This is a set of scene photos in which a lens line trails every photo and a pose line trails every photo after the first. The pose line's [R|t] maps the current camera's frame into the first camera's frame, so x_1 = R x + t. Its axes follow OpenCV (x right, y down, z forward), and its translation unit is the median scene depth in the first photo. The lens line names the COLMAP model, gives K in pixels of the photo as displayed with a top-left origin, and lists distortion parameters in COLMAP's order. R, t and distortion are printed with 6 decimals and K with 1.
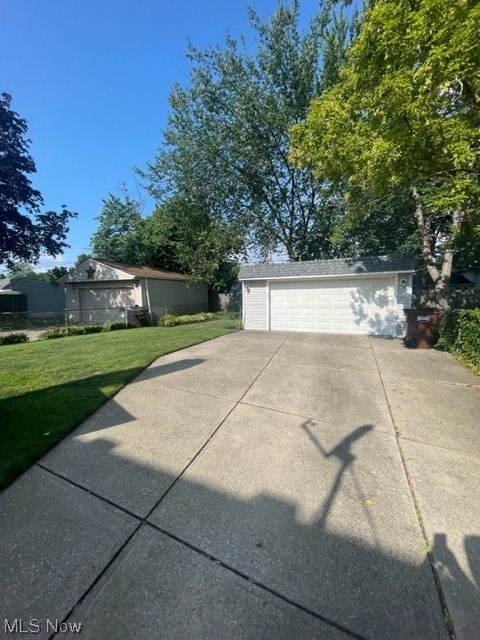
lens RADIAL K [[254.8, 0, 244.4], [0, 254.8, 317.3], [0, 0, 1]] dist [-0.004173, -0.000679]
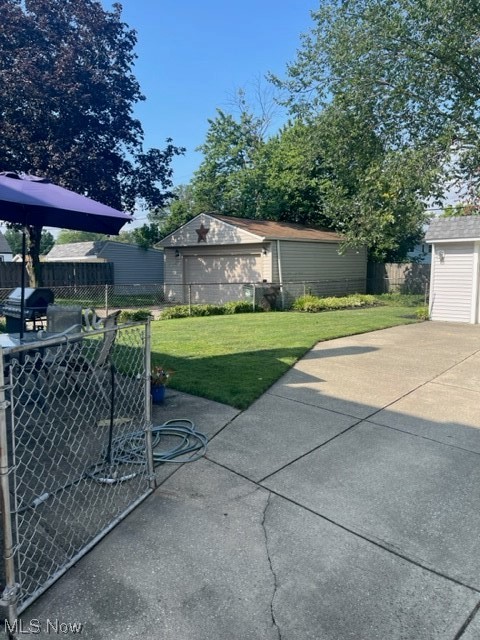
lens RADIAL K [[485.2, 0, 234.9], [0, 485.2, 322.6], [0, 0, 1]] dist [0.064827, -0.090093]
pose [[0.930915, 0.049894, -0.361811, -0.012332], [-0.039475, 0.998567, 0.036137, 0.022397], [0.363096, -0.019358, 0.931551, -0.249134]]
